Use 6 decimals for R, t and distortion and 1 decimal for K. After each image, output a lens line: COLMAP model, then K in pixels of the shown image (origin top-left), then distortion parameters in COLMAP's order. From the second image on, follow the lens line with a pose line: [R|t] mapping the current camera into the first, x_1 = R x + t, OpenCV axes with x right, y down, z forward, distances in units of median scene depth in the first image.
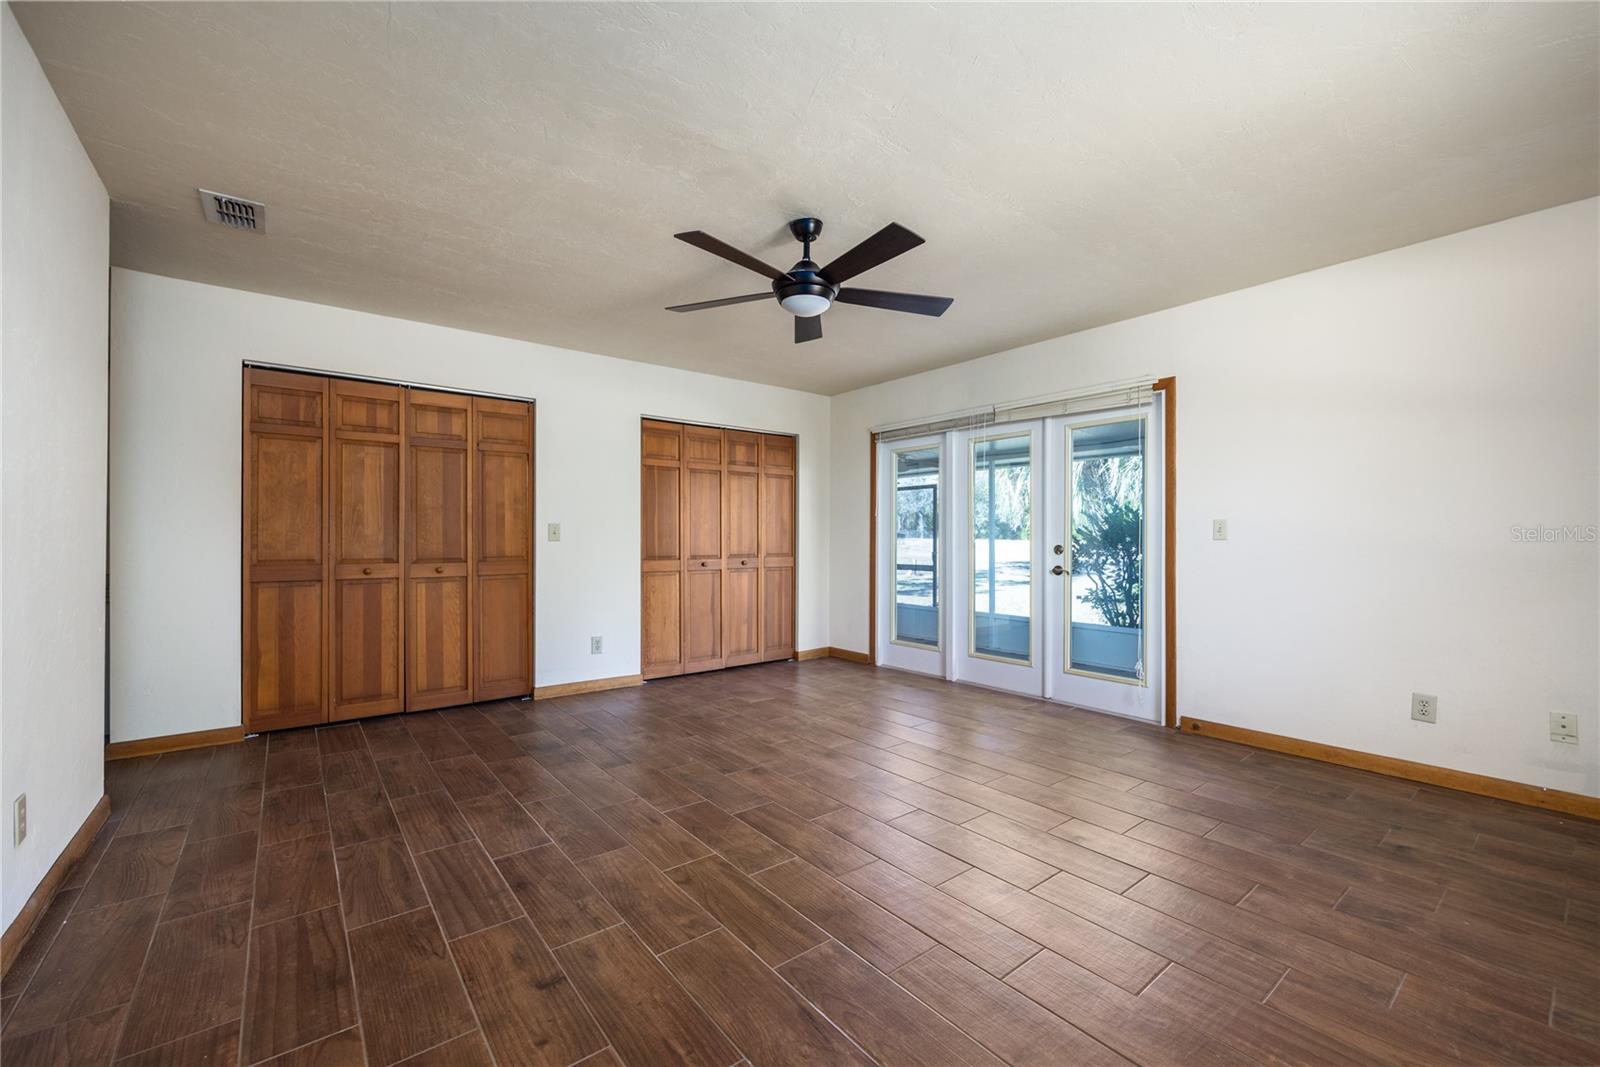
lens RADIAL K [[645.6, 0, 808.0], [0, 645.6, 536.2], [0, 0, 1]] dist [-0.004650, -0.000055]
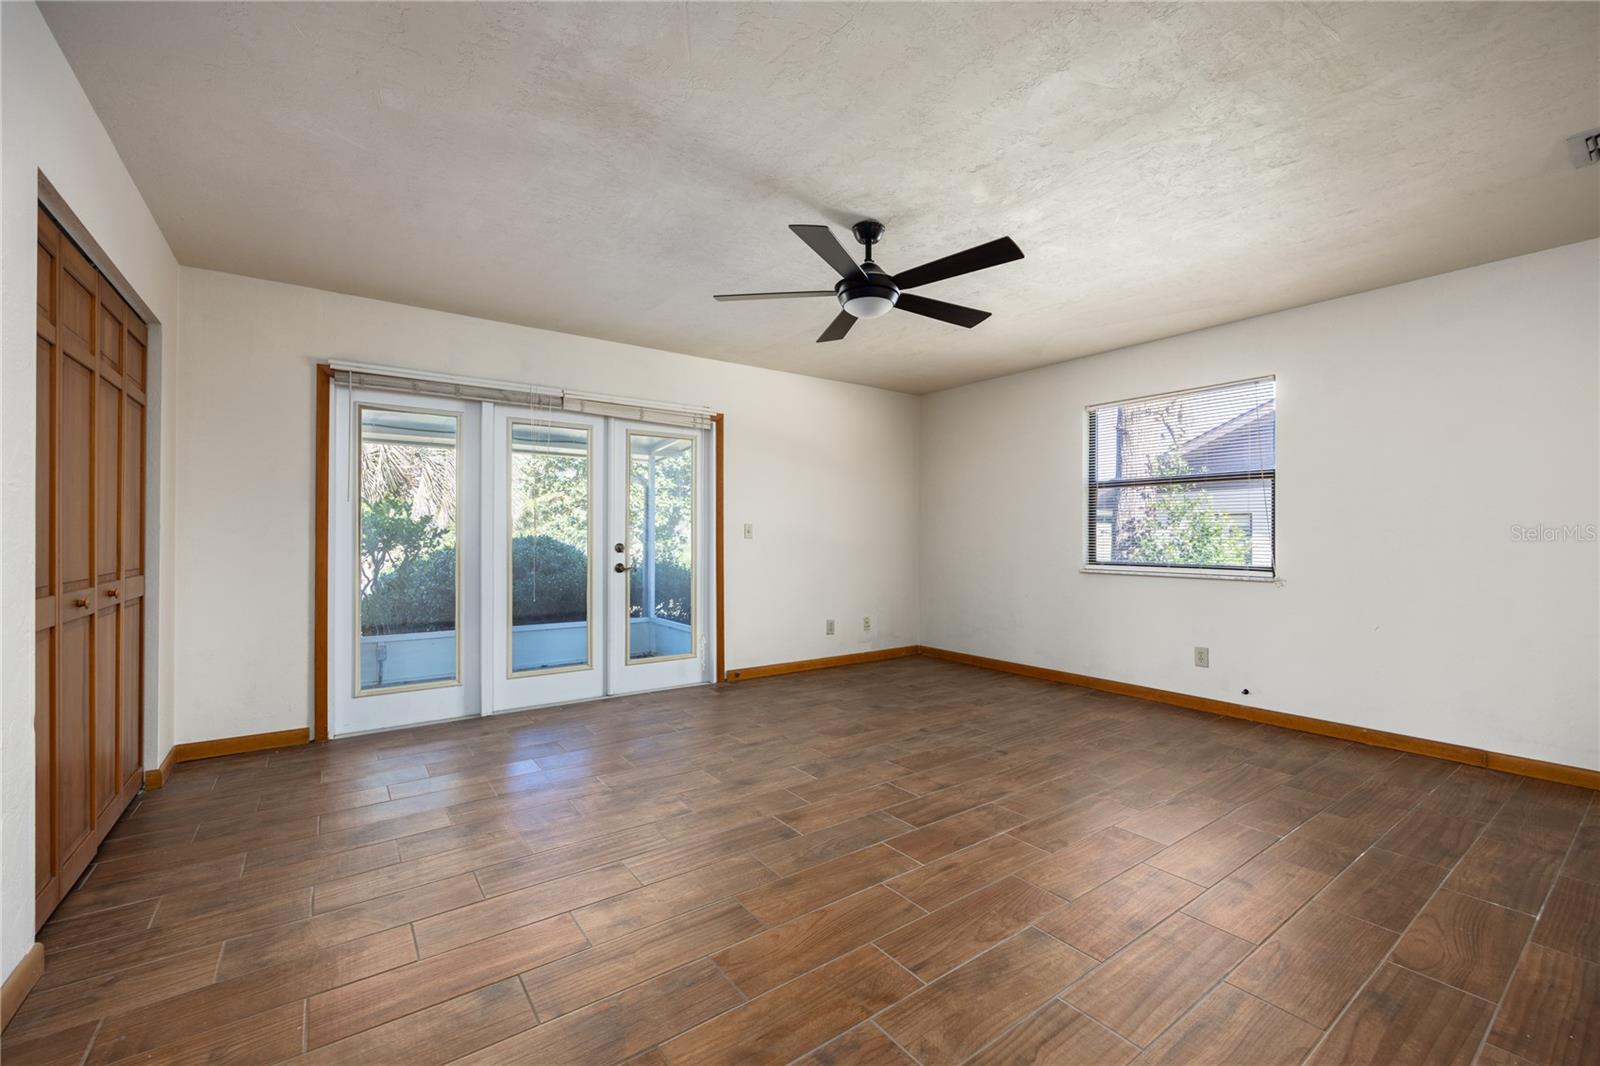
lens RADIAL K [[645.6, 0, 801.4], [0, 645.6, 535.4], [0, 0, 1]] dist [-0.004650, -0.000055]
pose [[0.064371, 0.002282, 0.997923, -0.767667], [-0.004619, 0.999987, -0.001989, 0.001471], [-0.997915, -0.004481, 0.064381, 0.790236]]
